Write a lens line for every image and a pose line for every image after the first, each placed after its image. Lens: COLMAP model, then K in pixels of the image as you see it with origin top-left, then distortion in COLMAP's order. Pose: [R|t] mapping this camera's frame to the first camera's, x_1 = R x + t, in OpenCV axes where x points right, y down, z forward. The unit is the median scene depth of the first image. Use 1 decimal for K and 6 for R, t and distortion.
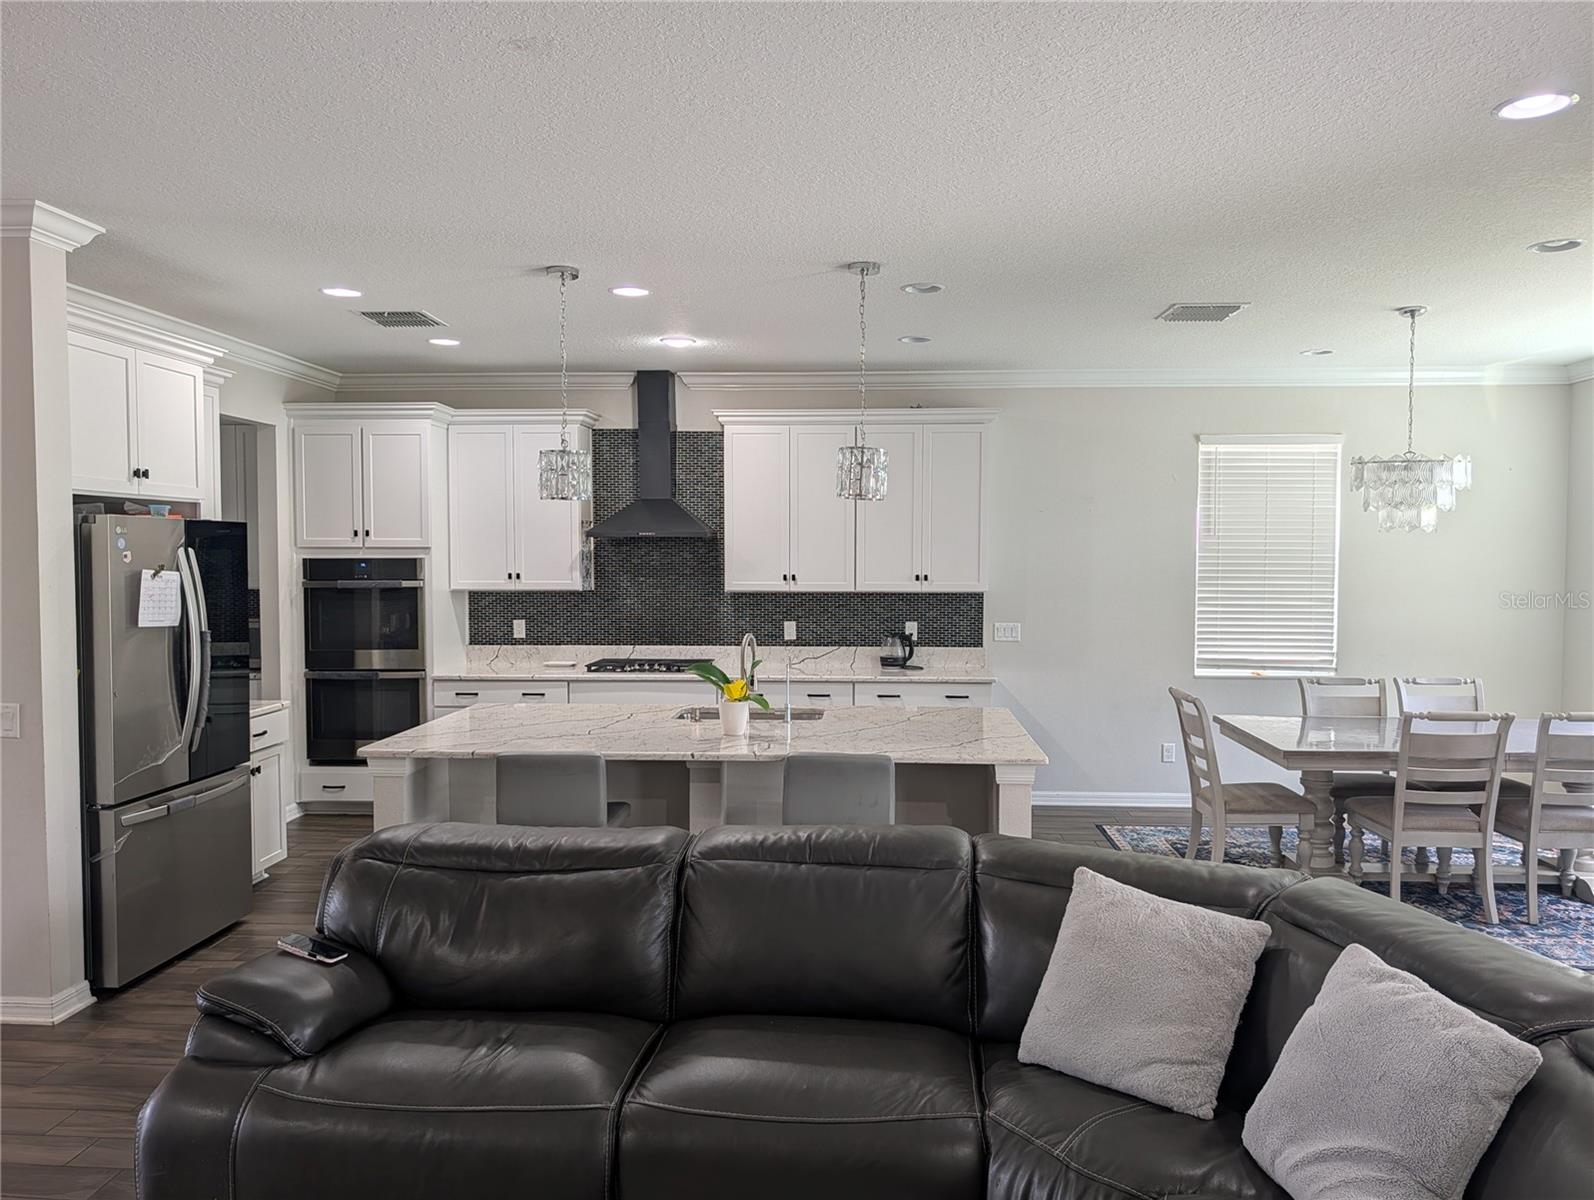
lens RADIAL K [[1136.2, 0, 811.0], [0, 1136.2, 599.6], [0, 0, 1]] dist [0.027419, -0.028770]
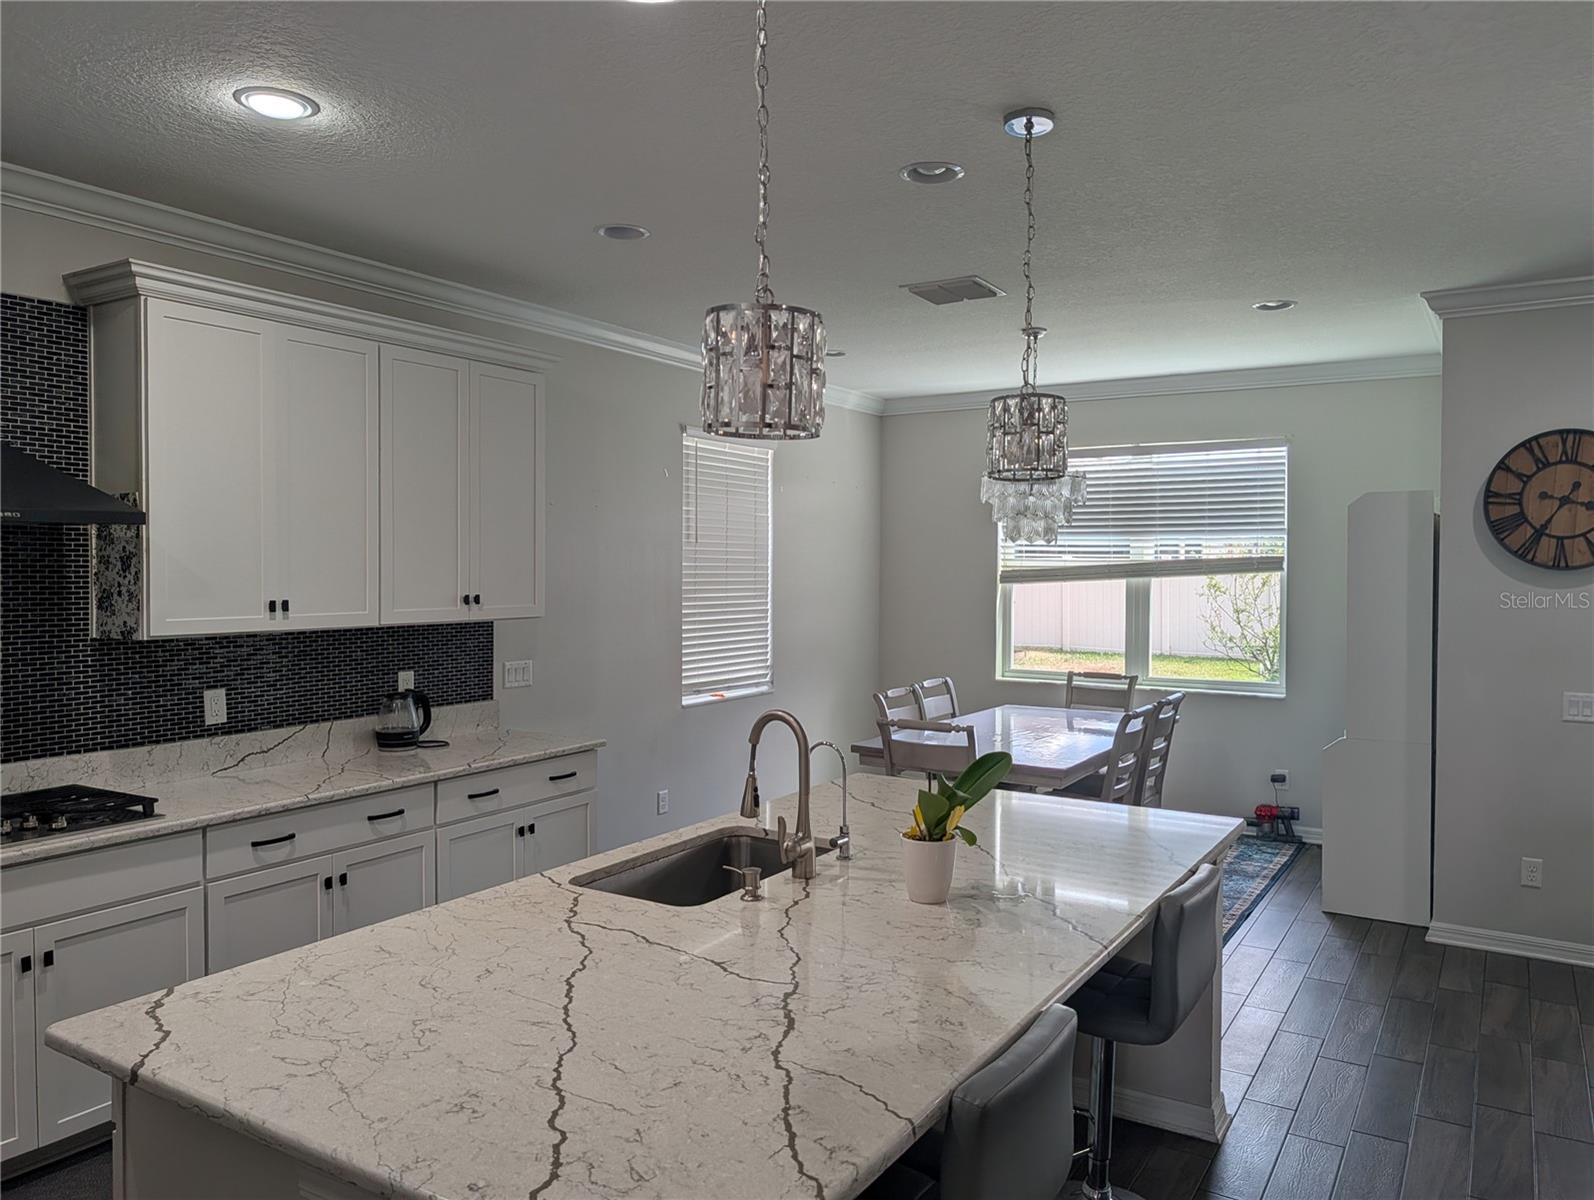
lens RADIAL K [[1132.3, 0, 836.9], [0, 1132.3, 581.3], [0, 0, 1]] dist [0.030353, -0.025439]
pose [[0.461571, -0.013796, 0.886996, -0.383283], [0.035254, 0.999374, -0.002802, -0.021065], [-0.886402, 0.032564, 0.461769, 0.532145]]
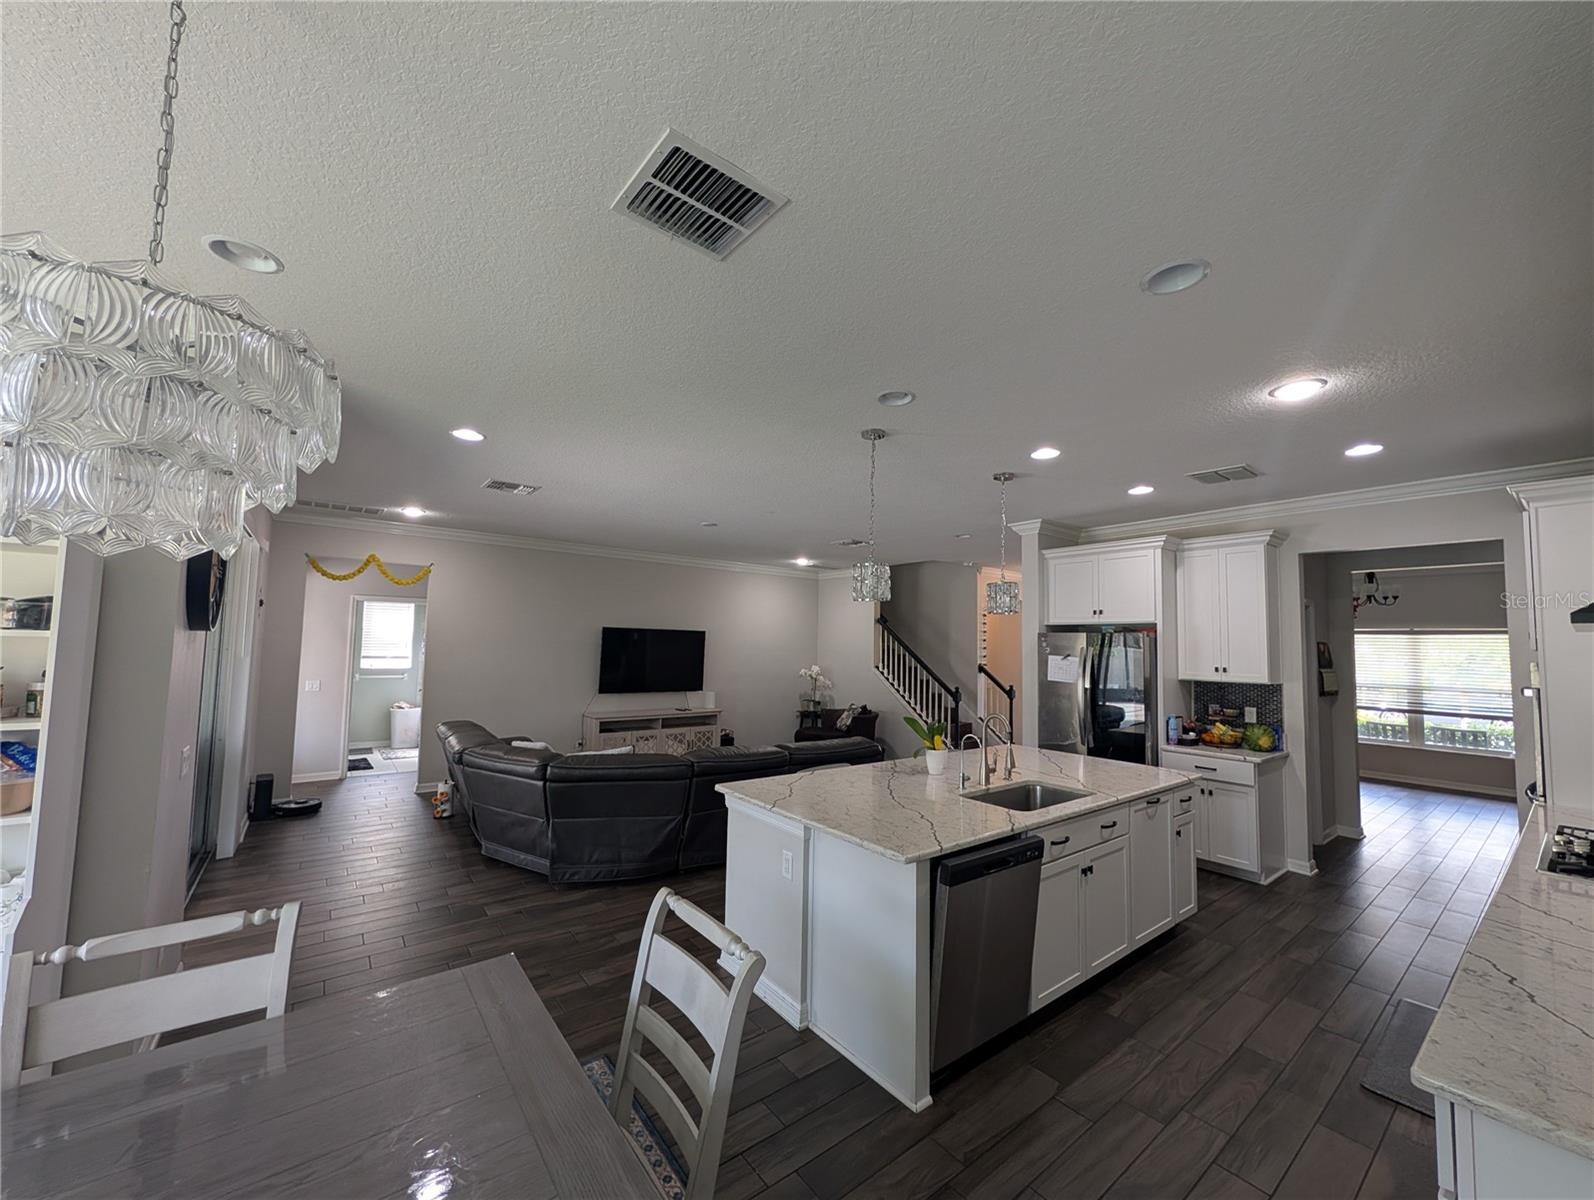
lens RADIAL K [[608.8, 0, 793.5], [0, 608.8, 606.2], [0, 0, 1]] dist [0.000355, 0.000186]
pose [[-0.758977, -0.055392, -0.648757, 0.386544], [-0.047659, 0.998428, -0.029492, -0.040093], [0.649371, 0.008535, -0.760424, 0.985729]]
